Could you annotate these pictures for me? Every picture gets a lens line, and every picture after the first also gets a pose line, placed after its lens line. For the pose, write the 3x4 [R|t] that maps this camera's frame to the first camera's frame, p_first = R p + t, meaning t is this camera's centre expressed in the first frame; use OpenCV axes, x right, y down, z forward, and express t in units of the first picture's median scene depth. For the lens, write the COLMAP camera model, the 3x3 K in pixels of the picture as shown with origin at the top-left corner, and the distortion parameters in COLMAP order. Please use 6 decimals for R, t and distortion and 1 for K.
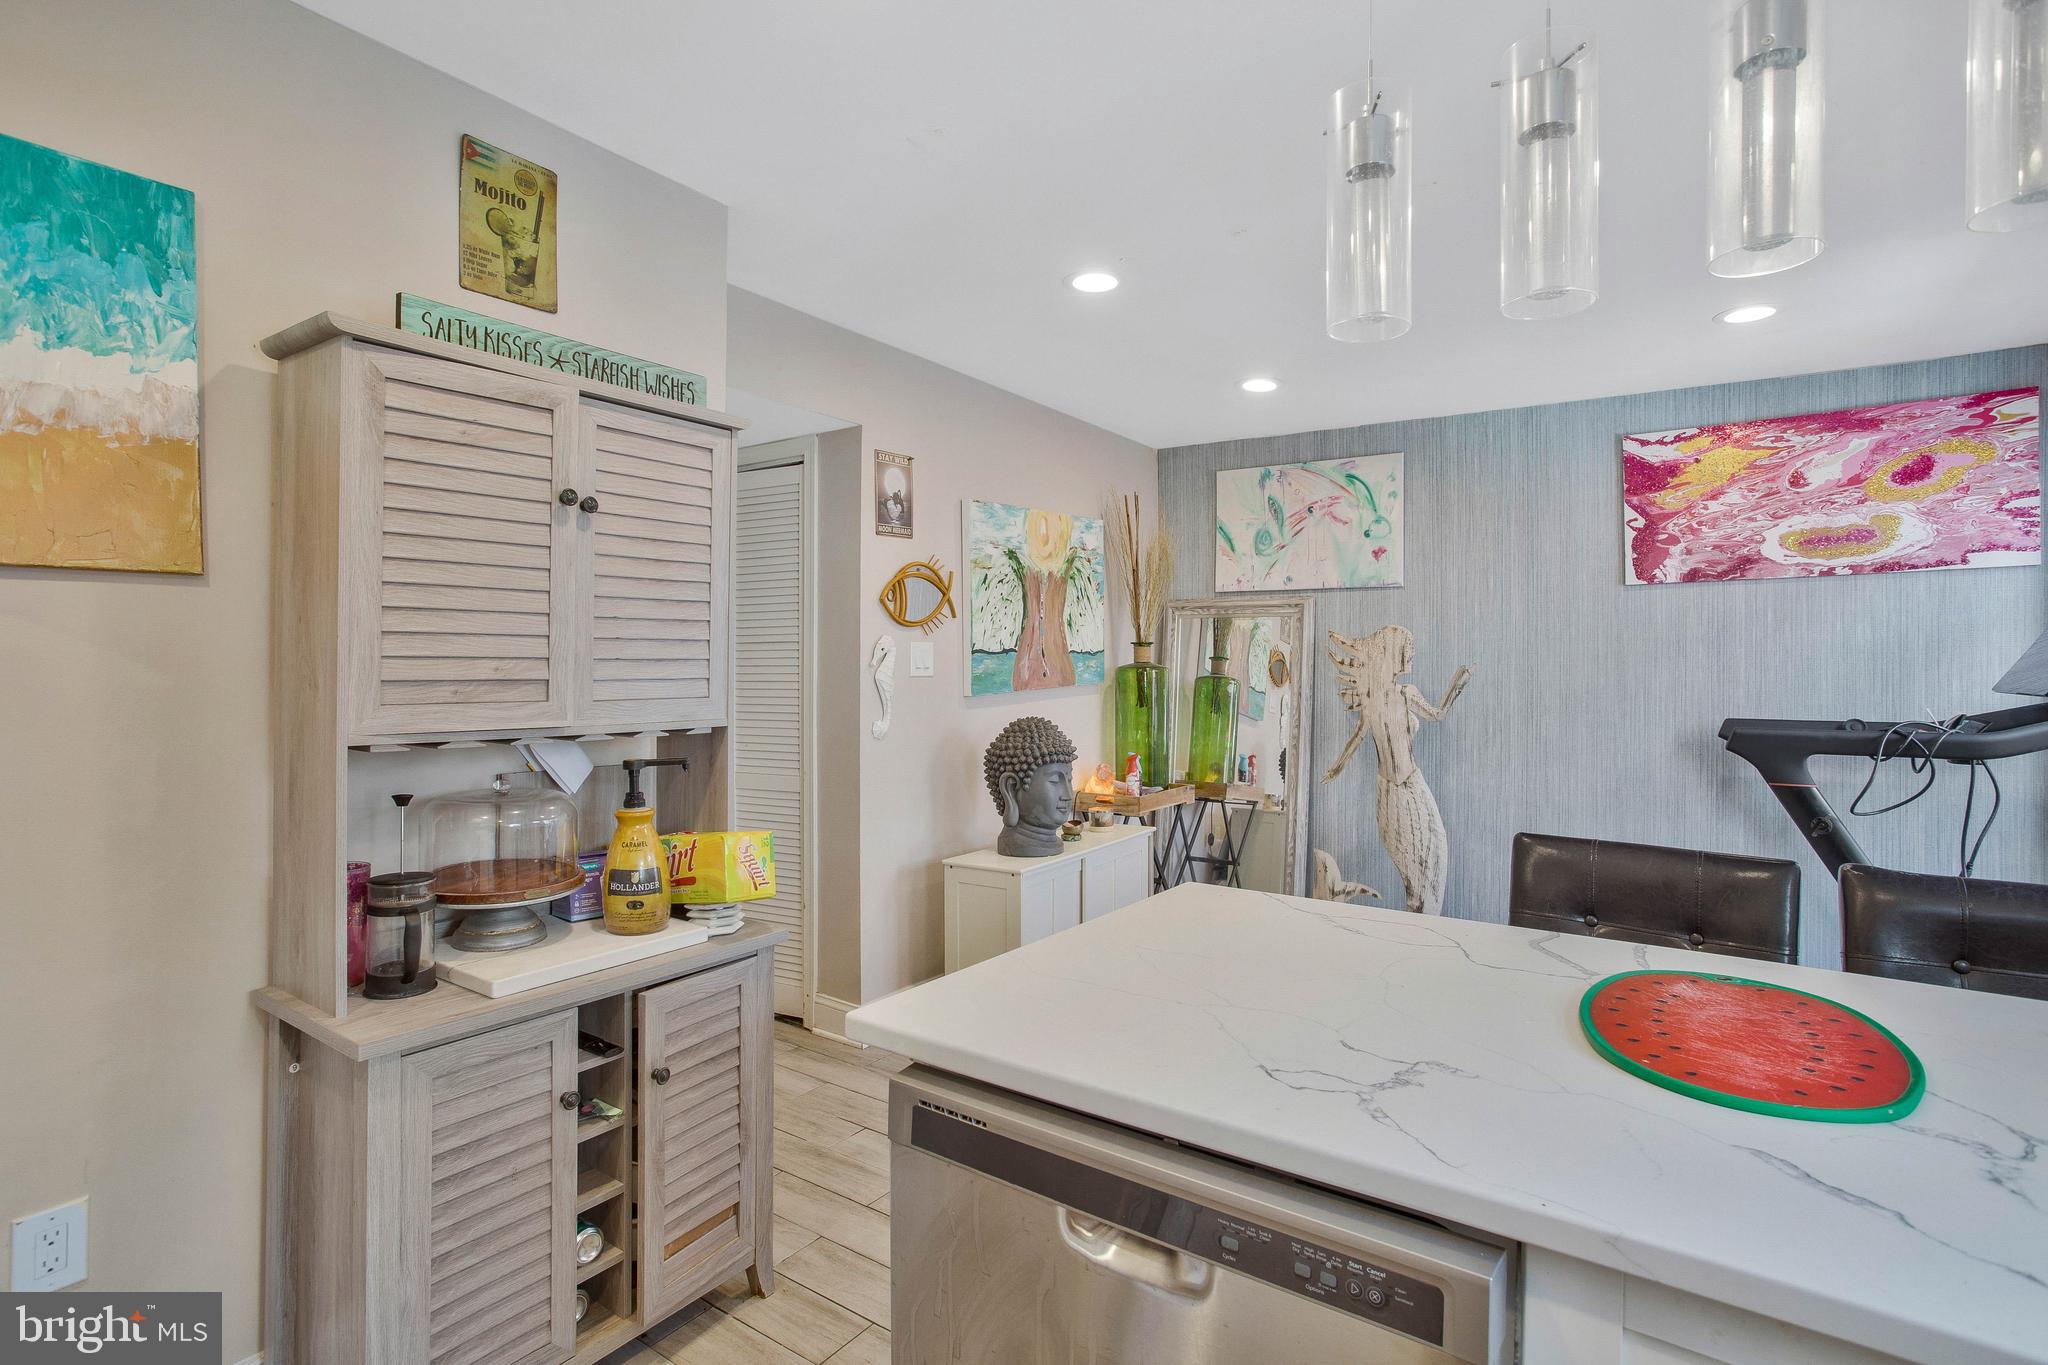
lens RADIAL K [[1023.1, 0, 1054.5], [0, 1023.1, 676.7], [0, 0, 1]] dist [-0.001609, 0.000236]
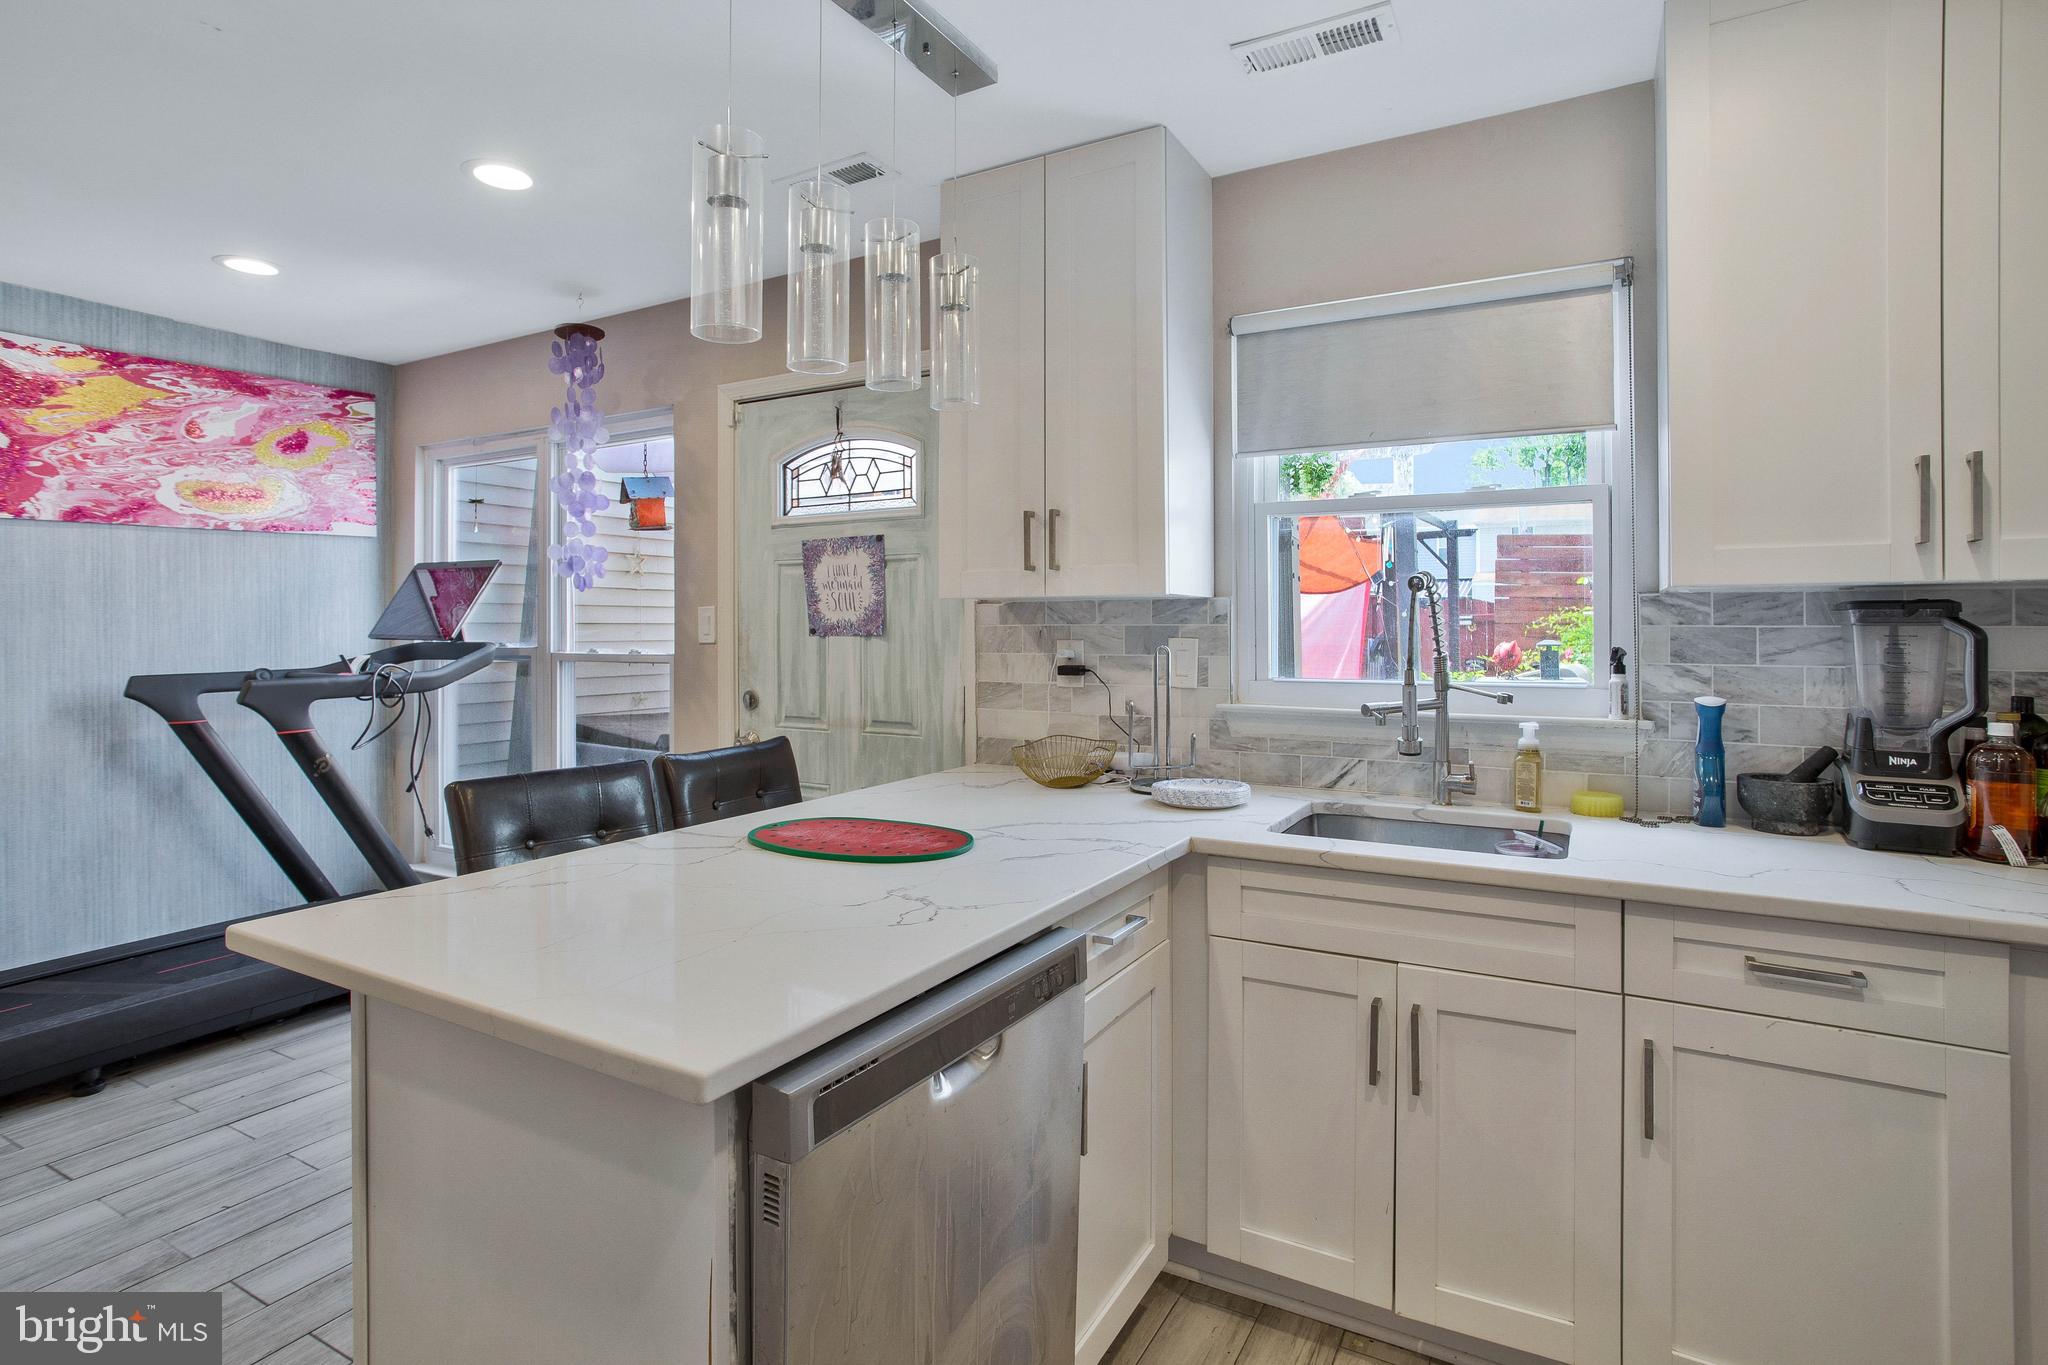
lens RADIAL K [[1021.6, 0, 1069.1], [0, 1021.6, 608.4], [0, 0, 1]] dist [-0.000032, 0.000486]
pose [[-0.119546, 0.002658, 0.992825, -0.355242], [0.008966, 0.999959, -0.001598, -0.011023], [-0.992788, 0.008711, -0.119565, 0.283240]]
